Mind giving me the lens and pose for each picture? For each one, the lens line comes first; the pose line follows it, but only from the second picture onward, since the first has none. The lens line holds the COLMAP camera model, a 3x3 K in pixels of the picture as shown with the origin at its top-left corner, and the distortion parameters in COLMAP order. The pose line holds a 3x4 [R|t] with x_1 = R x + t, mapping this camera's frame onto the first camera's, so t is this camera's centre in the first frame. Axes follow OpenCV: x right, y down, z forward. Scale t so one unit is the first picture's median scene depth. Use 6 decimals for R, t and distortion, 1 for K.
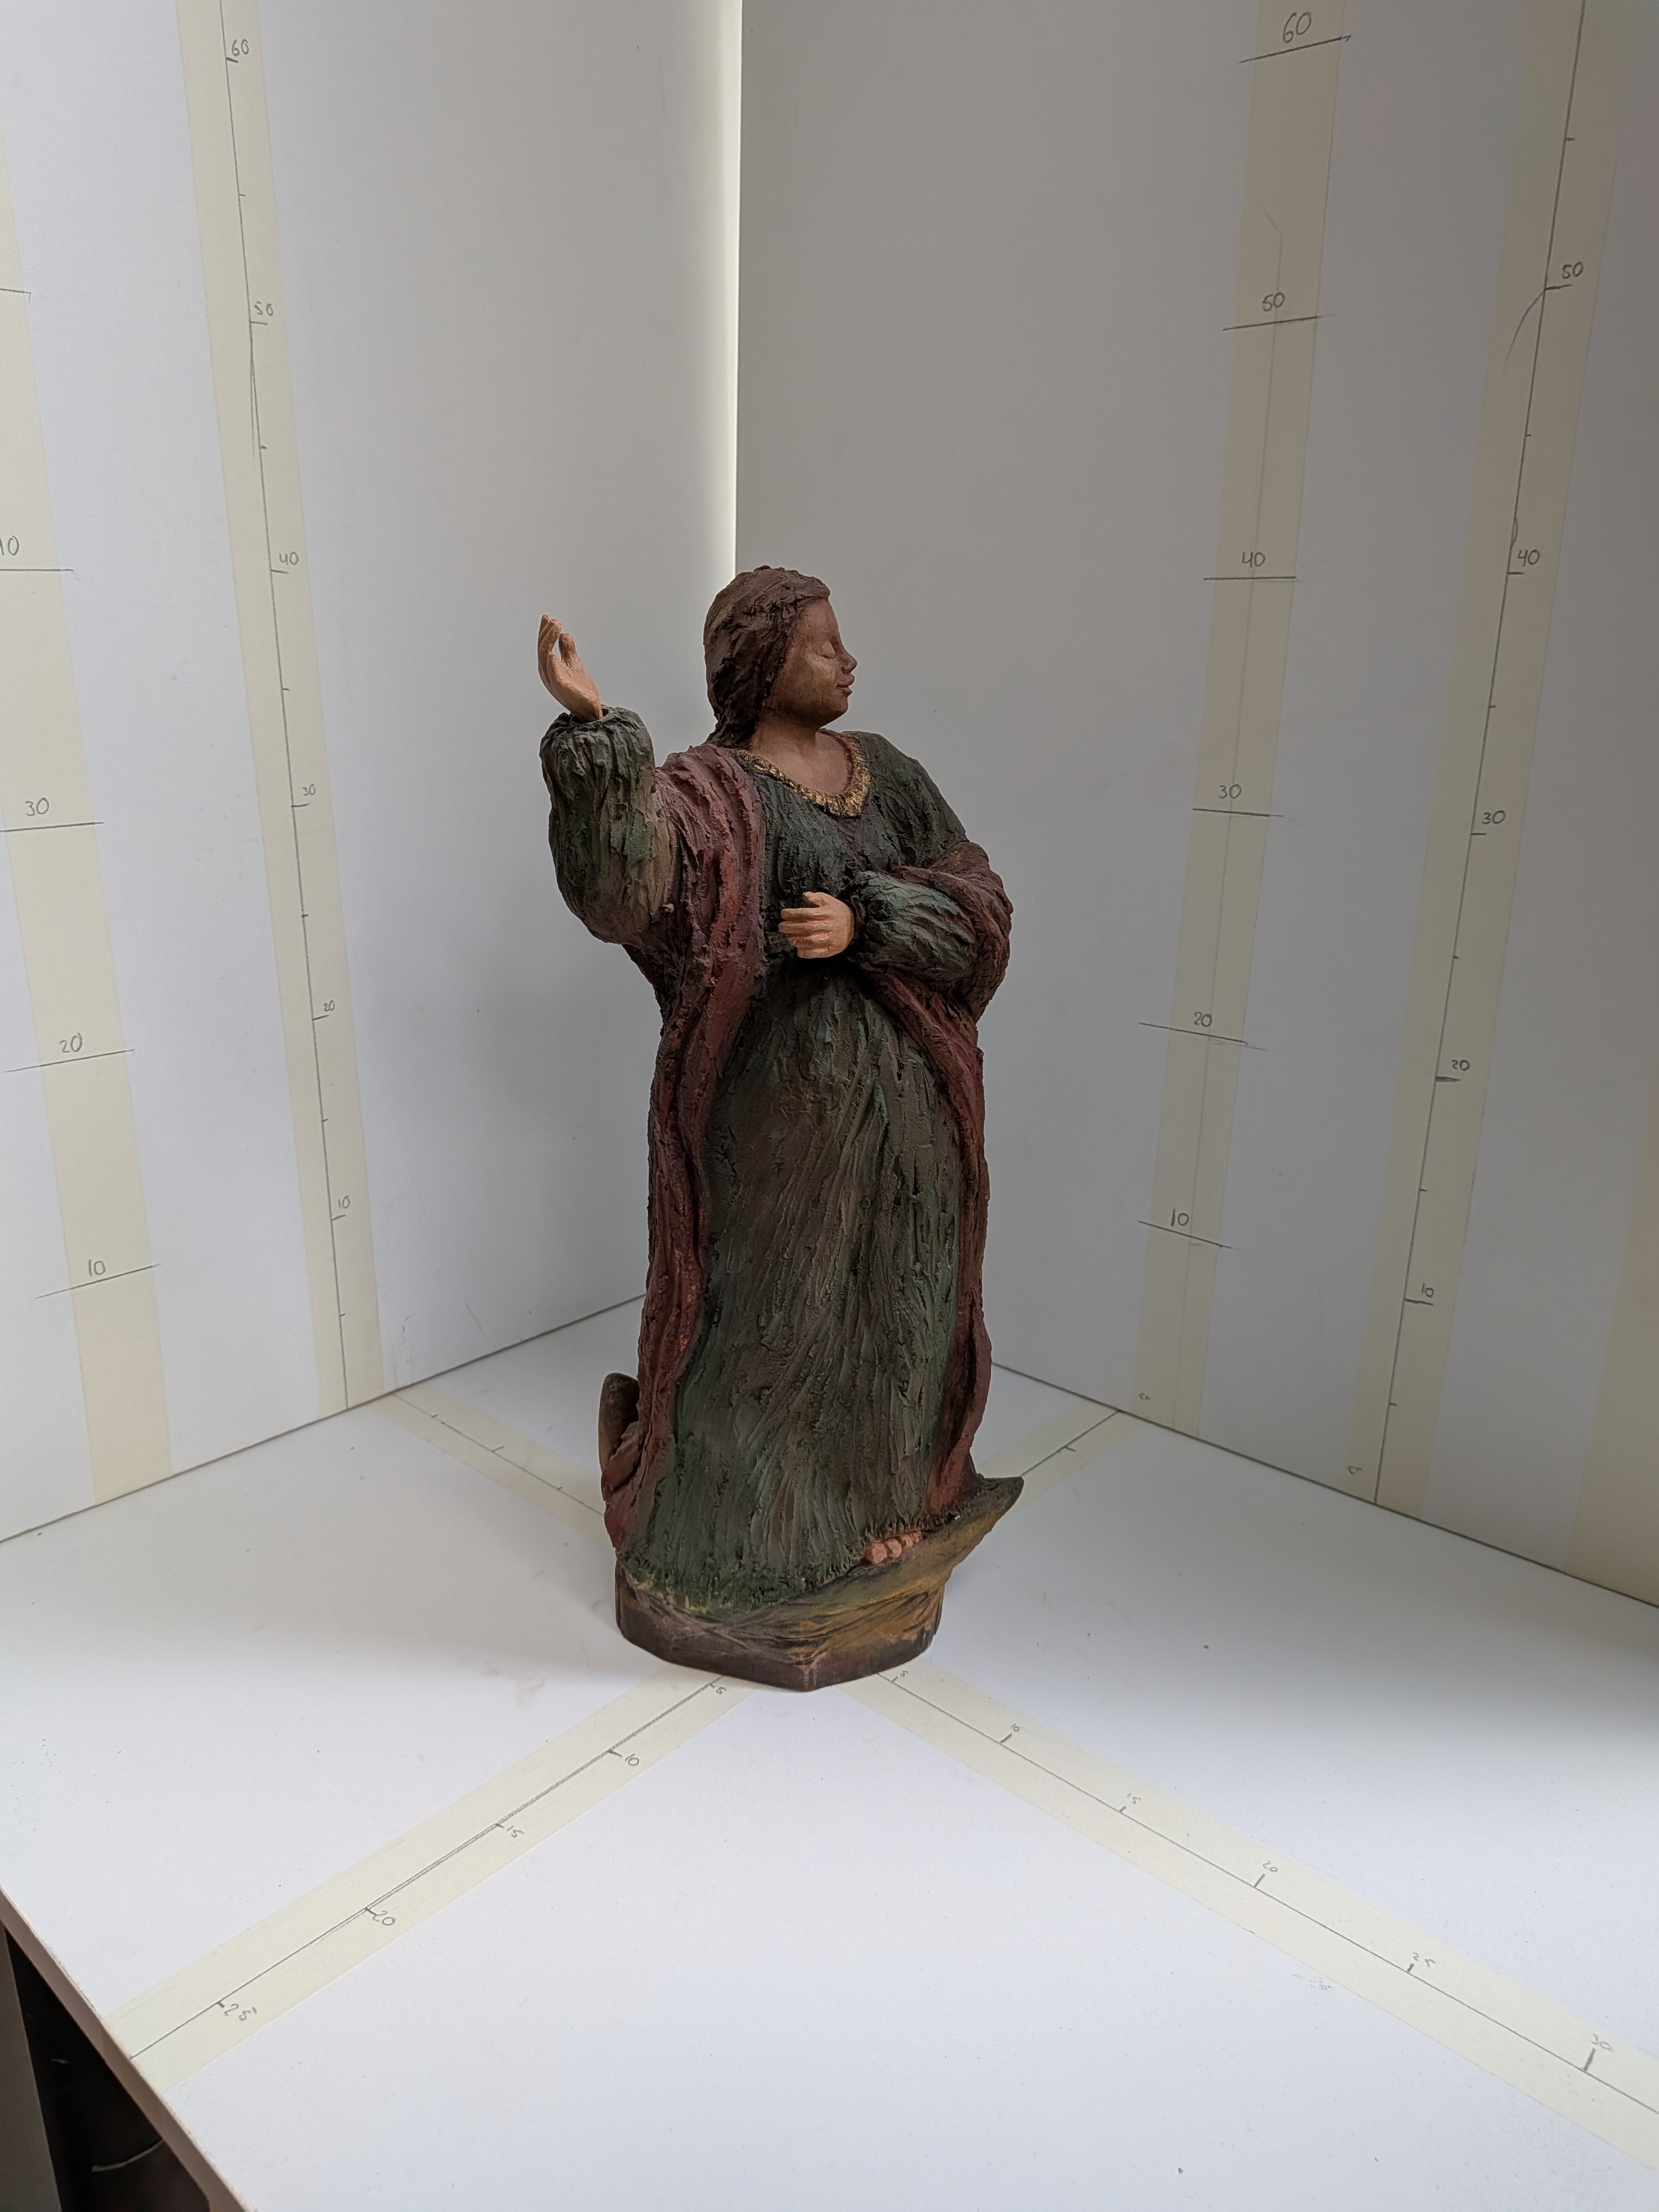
lens RADIAL K [[1603.1, 0, 795.0], [0, 1603.1, 1099.4], [0, 0, 1]] dist [0.015530, -0.053765]
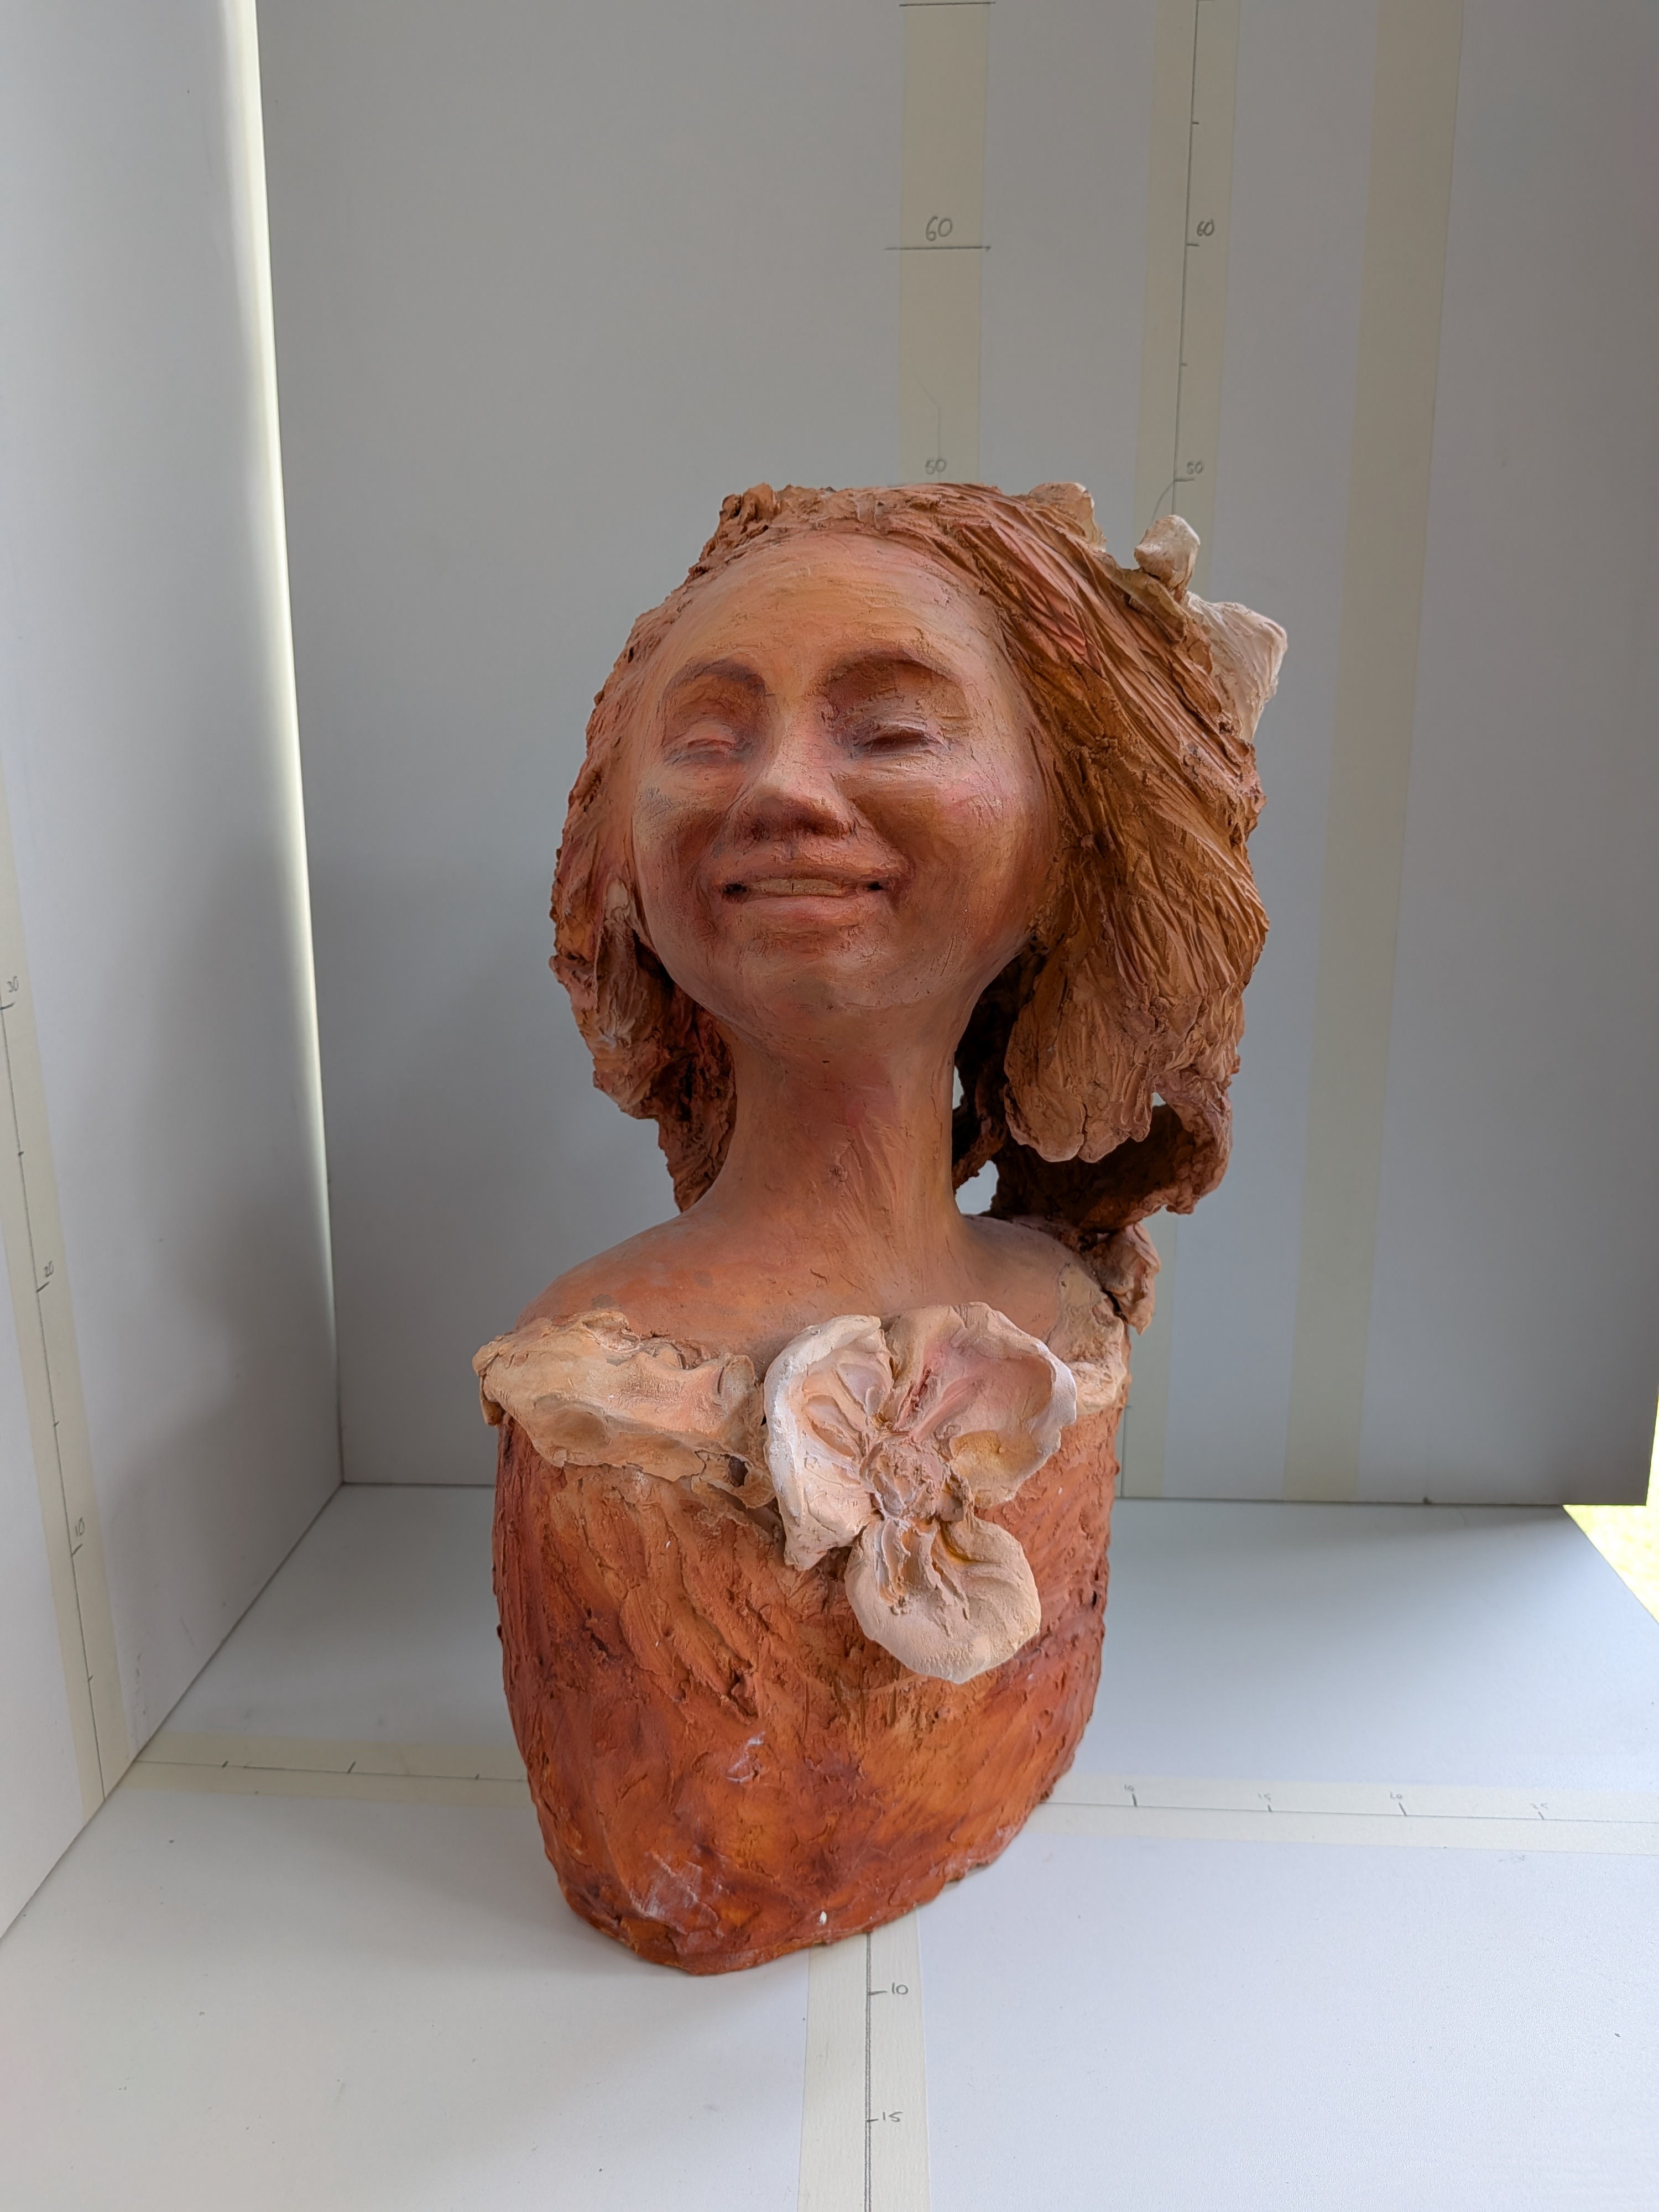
lens RADIAL K [[1603.1, 0, 801.0], [0, 1603.1, 1112.0], [0, 0, 1]] dist [0.015530, -0.053765]
pose [[0.765699, -0.151632, 0.625070, -0.525689], [0.189362, 0.981888, 0.006224, -0.076099], [-0.614692, 0.113599, 0.780544, 0.222443]]
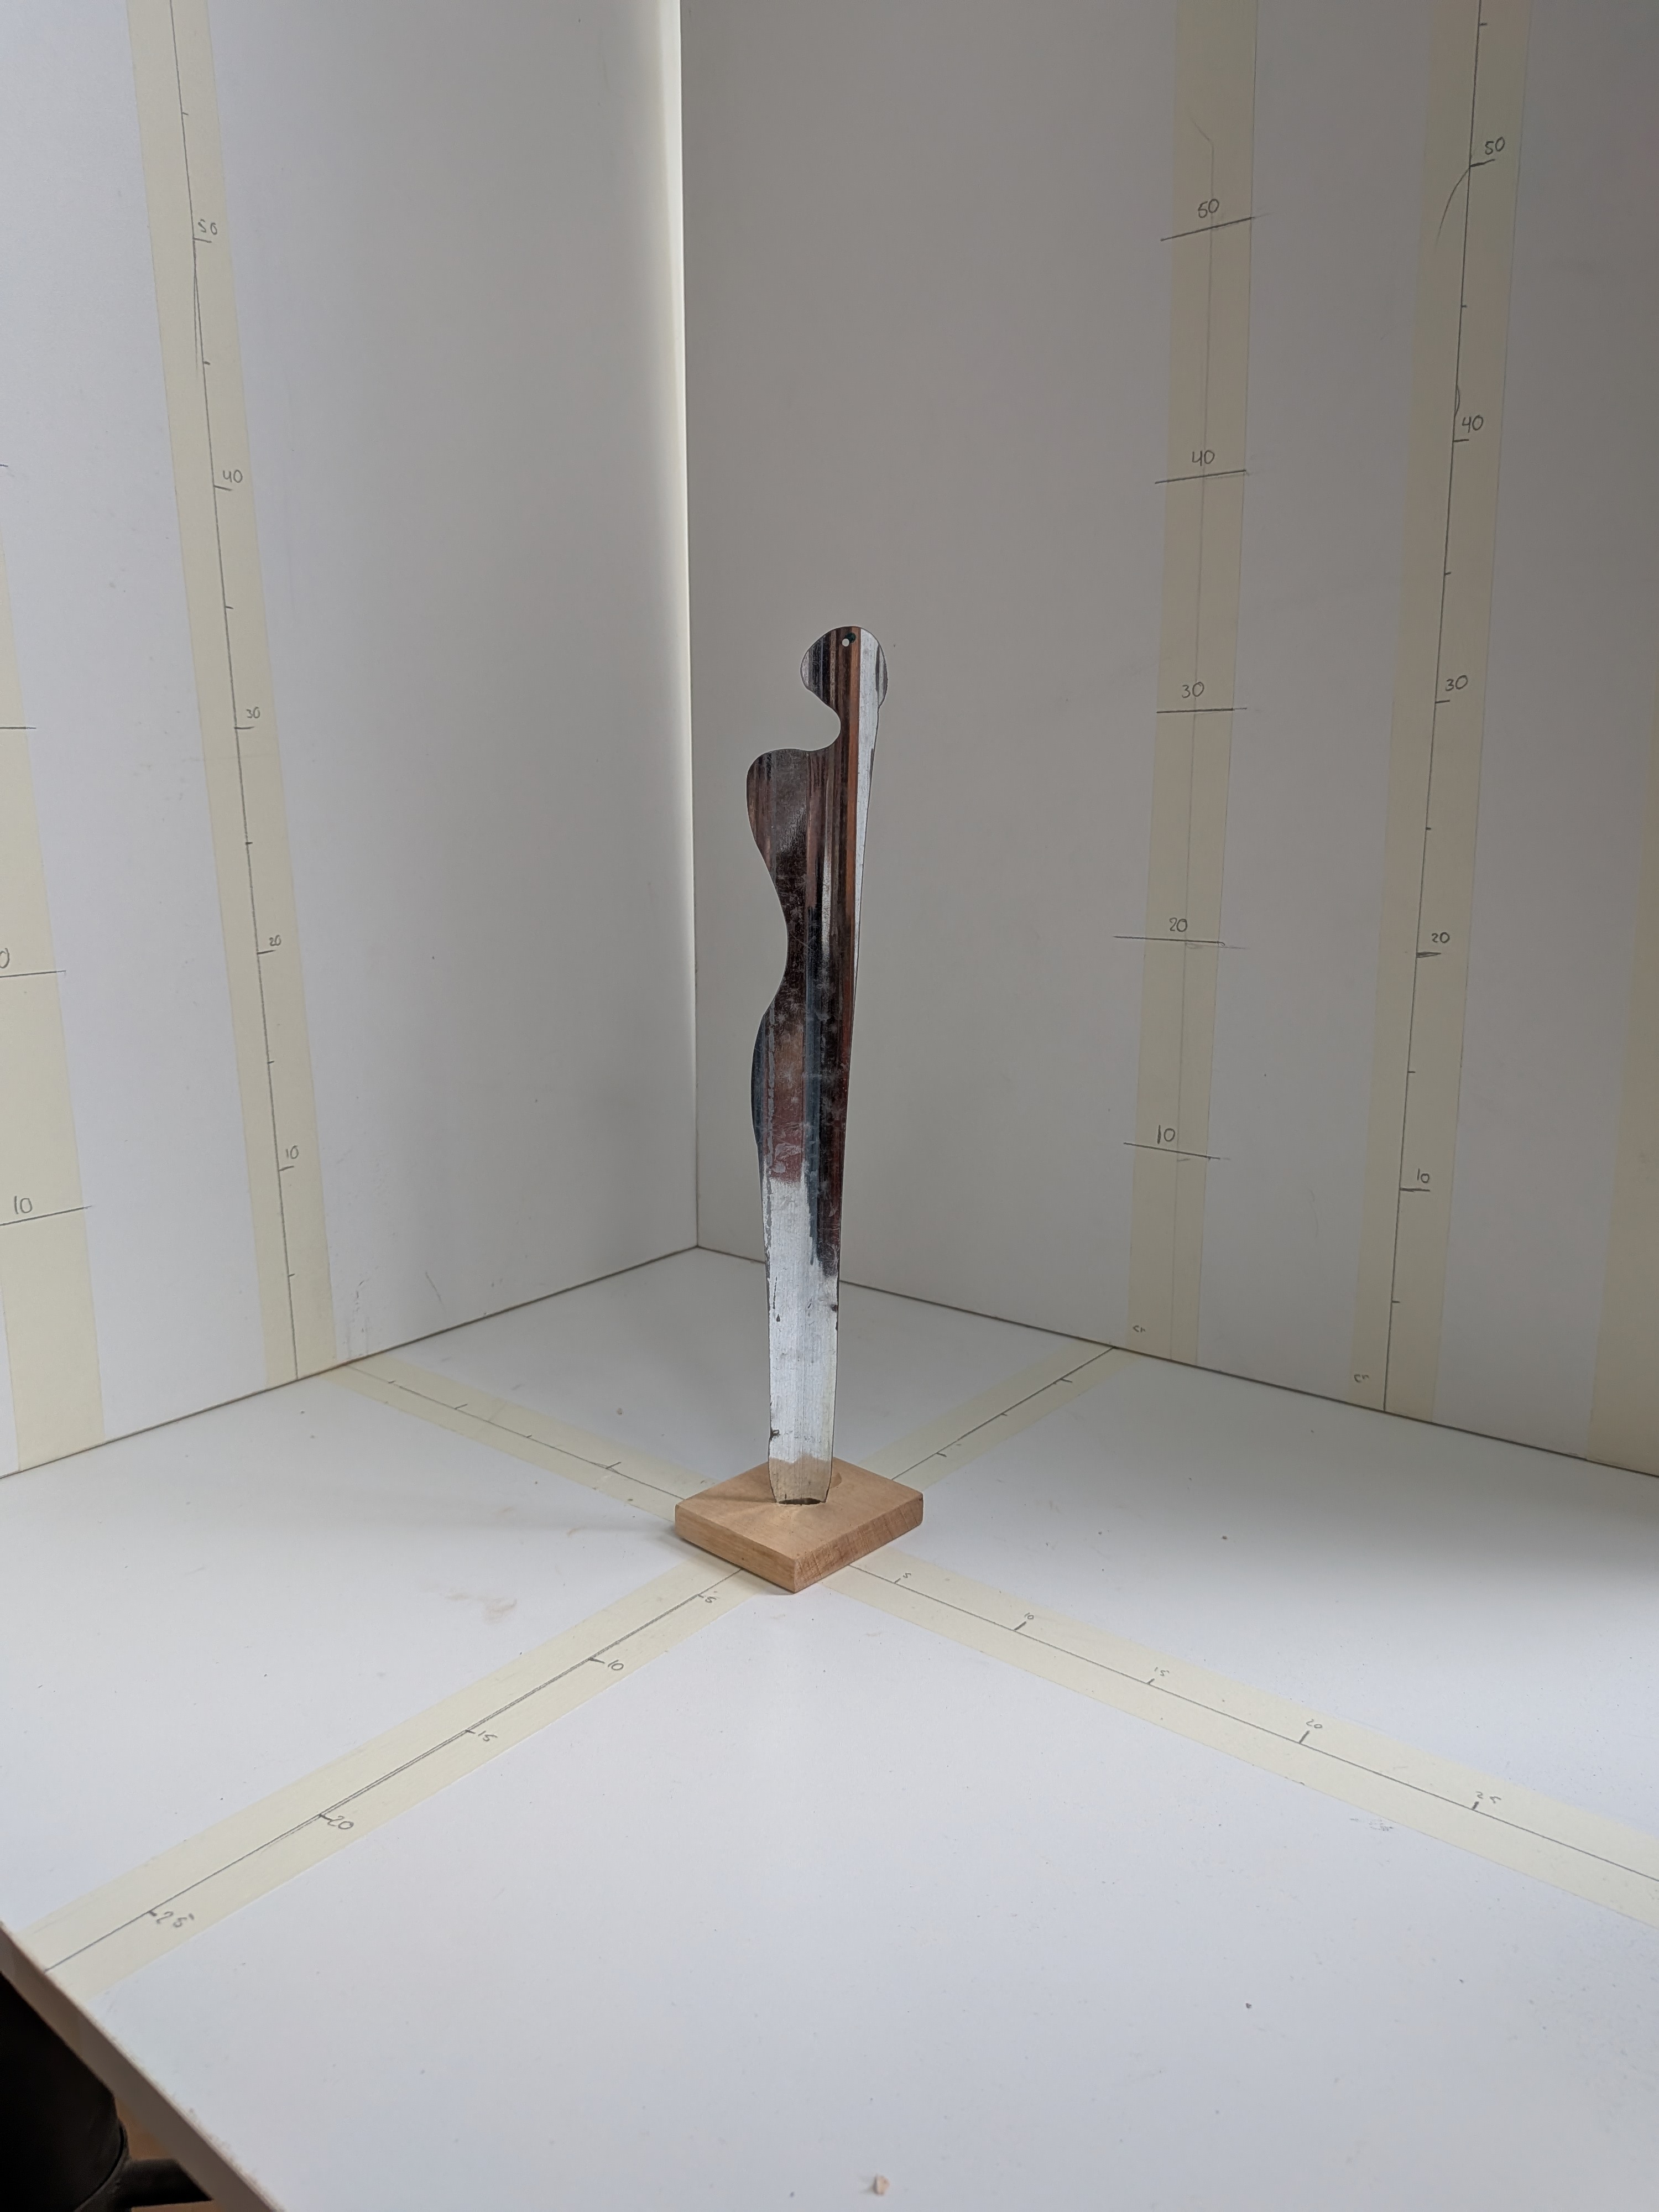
lens RADIAL K [[1603.1, 0, 838.8], [0, 1603.1, 1080.5], [0, 0, 1]] dist [0.015530, -0.053765]
pose [[0.997969, -0.032030, 0.055072, -0.011856], [0.037212, 0.994704, -0.095804, 0.142608], [-0.051712, 0.097659, 0.993876, 0.044673]]
